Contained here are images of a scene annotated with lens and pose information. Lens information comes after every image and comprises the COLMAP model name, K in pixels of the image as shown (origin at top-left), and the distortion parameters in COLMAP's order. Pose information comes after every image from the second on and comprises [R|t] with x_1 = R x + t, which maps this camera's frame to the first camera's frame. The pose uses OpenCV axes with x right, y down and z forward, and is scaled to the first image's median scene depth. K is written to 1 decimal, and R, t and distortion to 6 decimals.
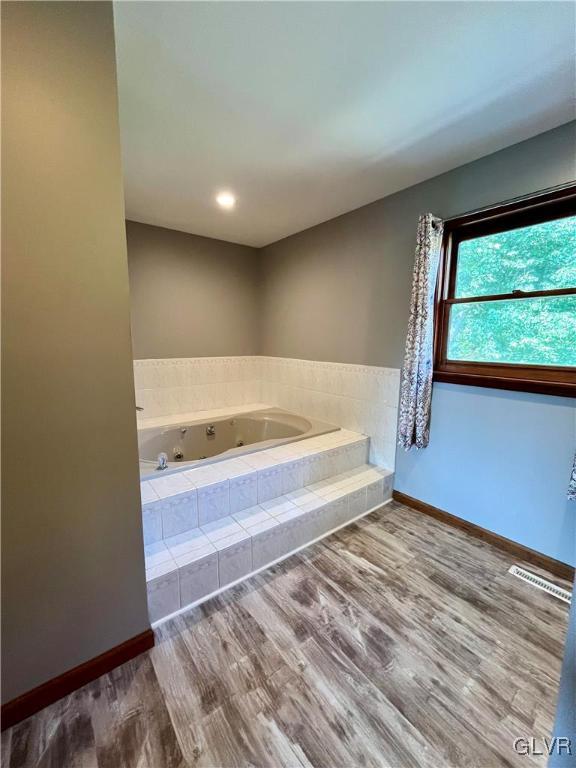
lens RADIAL K [[310.8, 0, 291.4], [0, 310.8, 381.0], [0, 0, 1]] dist [-0.003702, 0.000142]
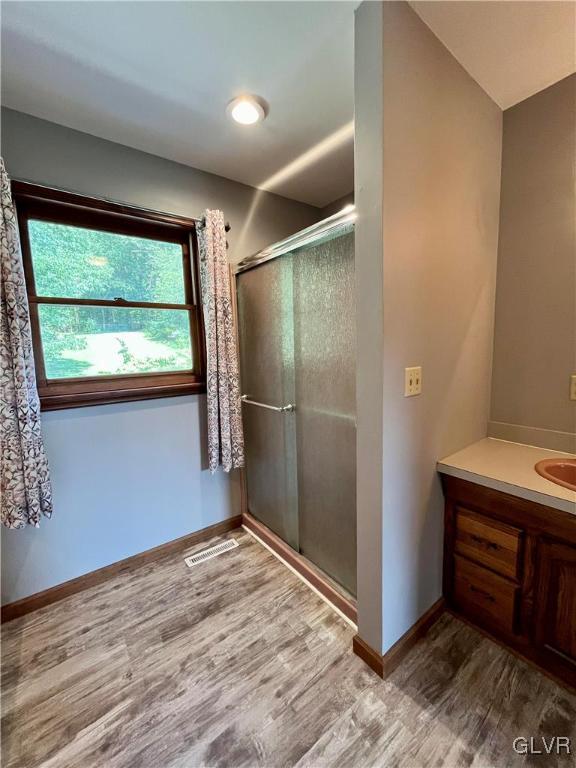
lens RADIAL K [[310.8, 0, 287.8], [0, 310.8, 381.6], [0, 0, 1]] dist [-0.003702, 0.000142]
pose [[0.024983, -0.124341, 0.991925, -0.306655], [0.163569, 0.979371, 0.118648, -0.085182], [-0.986215, 0.159284, 0.044806, 0.616424]]
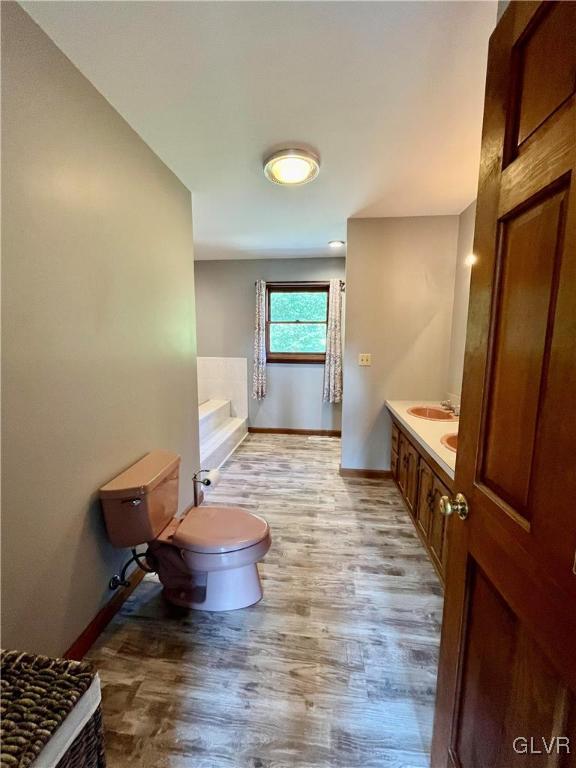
lens RADIAL K [[310.8, 0, 288.9], [0, 310.8, 384.0], [0, 0, 1]] dist [-0.003702, 0.000142]
pose [[0.709468, -0.105692, 0.696767, -1.208064], [0.096257, 0.993957, 0.052761, 0.064254], [-0.698133, 0.029637, 0.715355, -0.726097]]
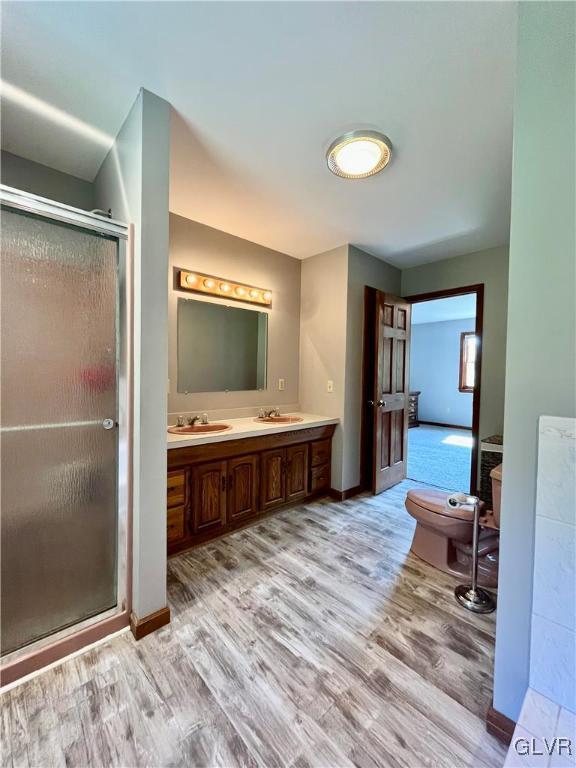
lens RADIAL K [[310.8, 0, 289.2], [0, 310.8, 384.3], [0, 0, 1]] dist [-0.003702, 0.000142]
pose [[-0.996477, -0.019623, -0.081542, 0.122290], [-0.032955, 0.985655, 0.165526, -0.110254], [0.077124, 0.167630, -0.982829, 1.405506]]
